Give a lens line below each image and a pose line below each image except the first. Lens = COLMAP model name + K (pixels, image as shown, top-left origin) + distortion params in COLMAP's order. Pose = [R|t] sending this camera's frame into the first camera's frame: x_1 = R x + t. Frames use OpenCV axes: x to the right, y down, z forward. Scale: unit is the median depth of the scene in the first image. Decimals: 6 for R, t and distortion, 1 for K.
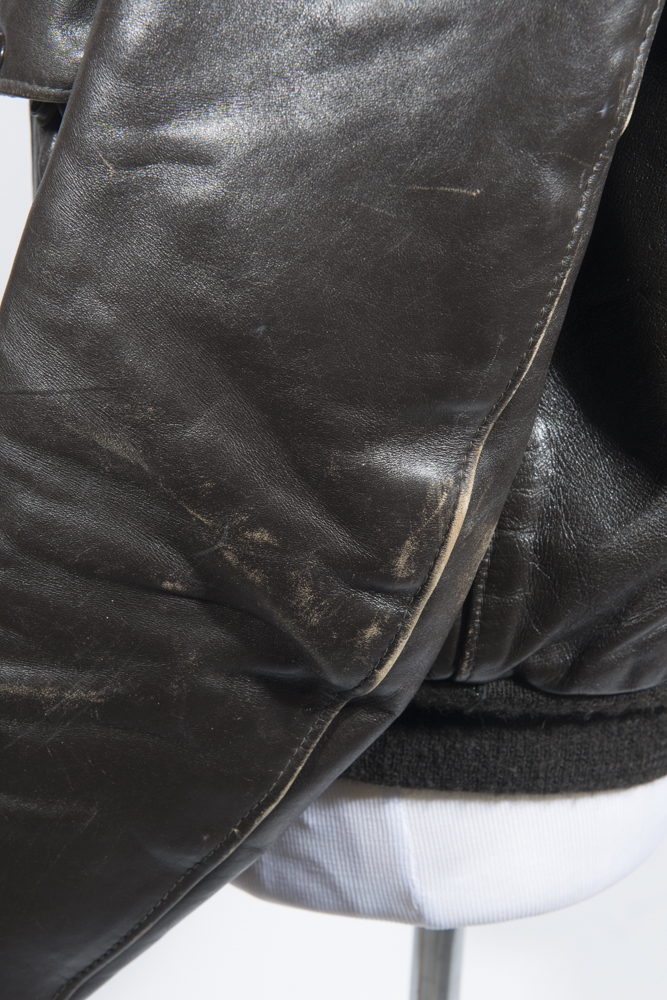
lens RADIAL K [[1724.6, 0, 333.5], [0, 1724.6, 500.0], [0, 0, 1]] dist [0.086270, -0.191919]
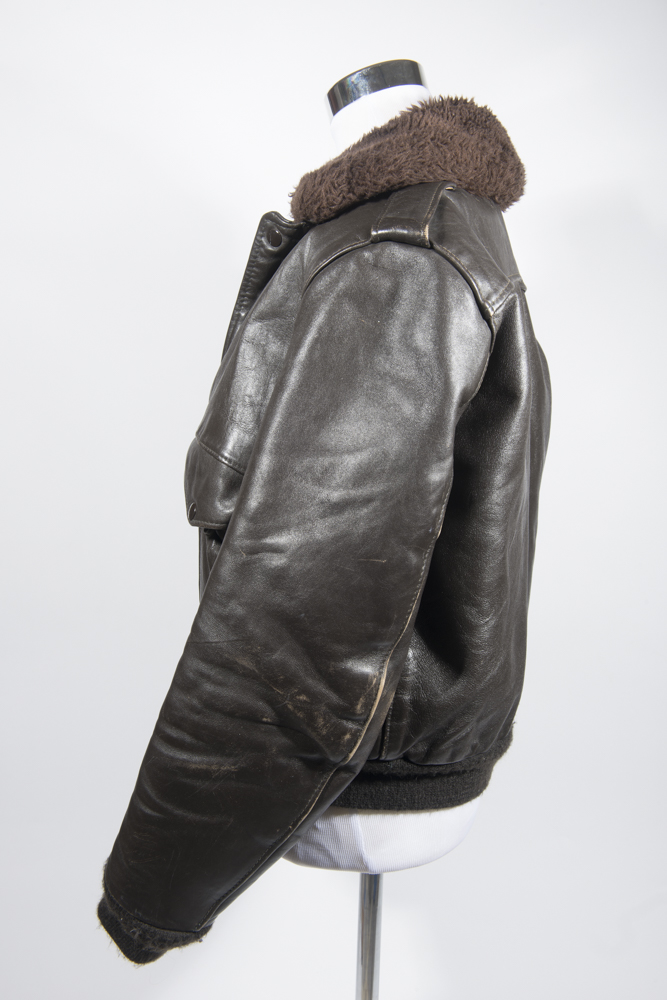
lens RADIAL K [[957.7, 0, 331.0], [0, 957.7, 527.0], [0, 0, 1]] dist [0.011788, 0.005035]
pose [[0.997689, -0.018713, 0.065322, -0.086581], [0.031036, 0.980691, -0.193087, 0.047165], [-0.060448, 0.194668, 0.979005, -0.405059]]
